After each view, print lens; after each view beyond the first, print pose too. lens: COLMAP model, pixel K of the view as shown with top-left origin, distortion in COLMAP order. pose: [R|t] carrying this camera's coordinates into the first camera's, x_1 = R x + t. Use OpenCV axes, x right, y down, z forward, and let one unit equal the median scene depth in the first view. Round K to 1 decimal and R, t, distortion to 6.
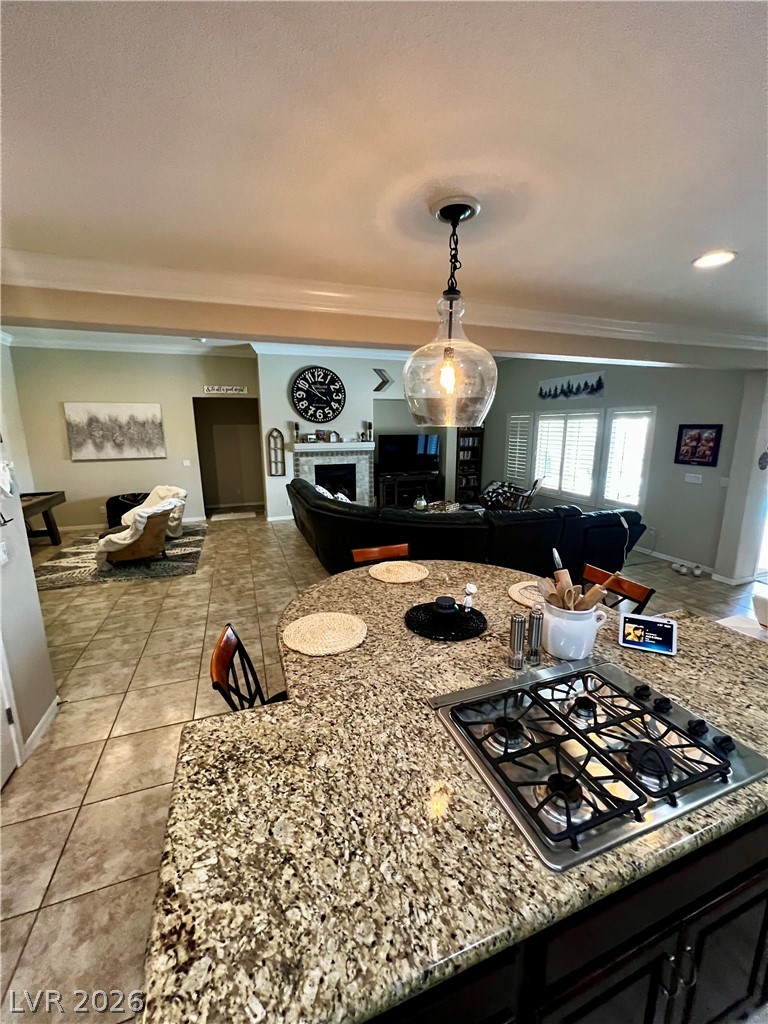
lens RADIAL K [[410.0, 0, 386.2], [0, 410.0, 509.5], [0, 0, 1]] dist [-0.001243, 0.000018]
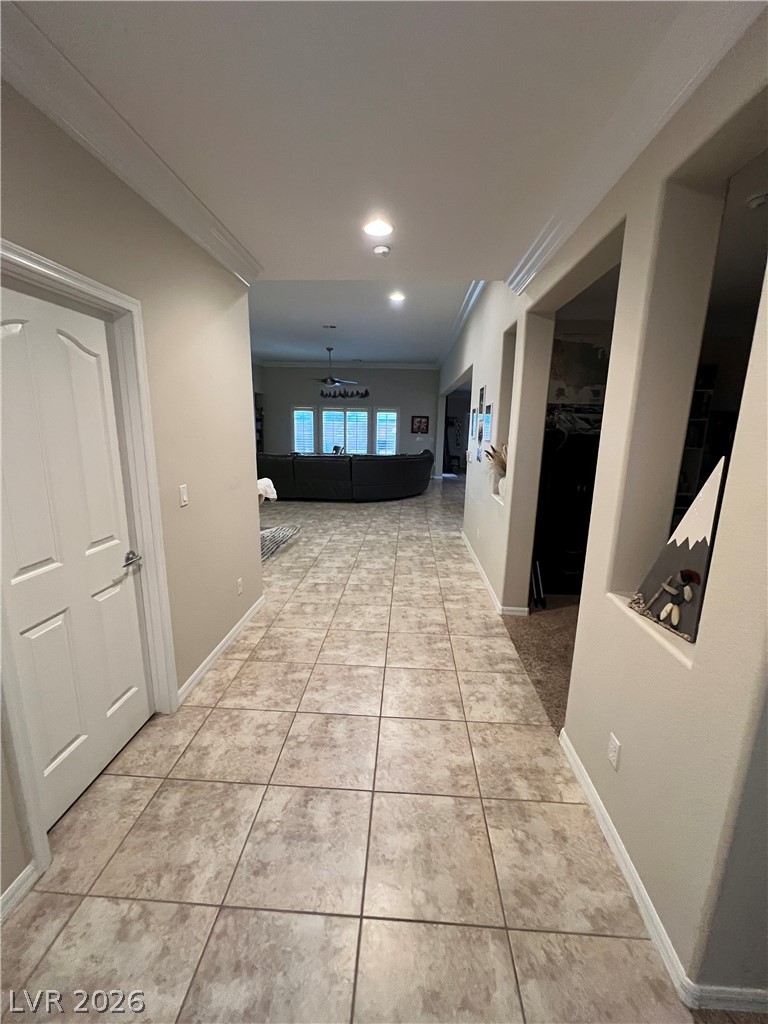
lens RADIAL K [[410.0, 0, 388.4], [0, 410.0, 513.0], [0, 0, 1]] dist [-0.001243, 0.000018]
pose [[0.386977, -0.181060, 0.904138, -1.034321], [0.160772, 0.978762, 0.127193, 0.006631], [-0.907965, 0.096139, 0.407868, 0.165200]]
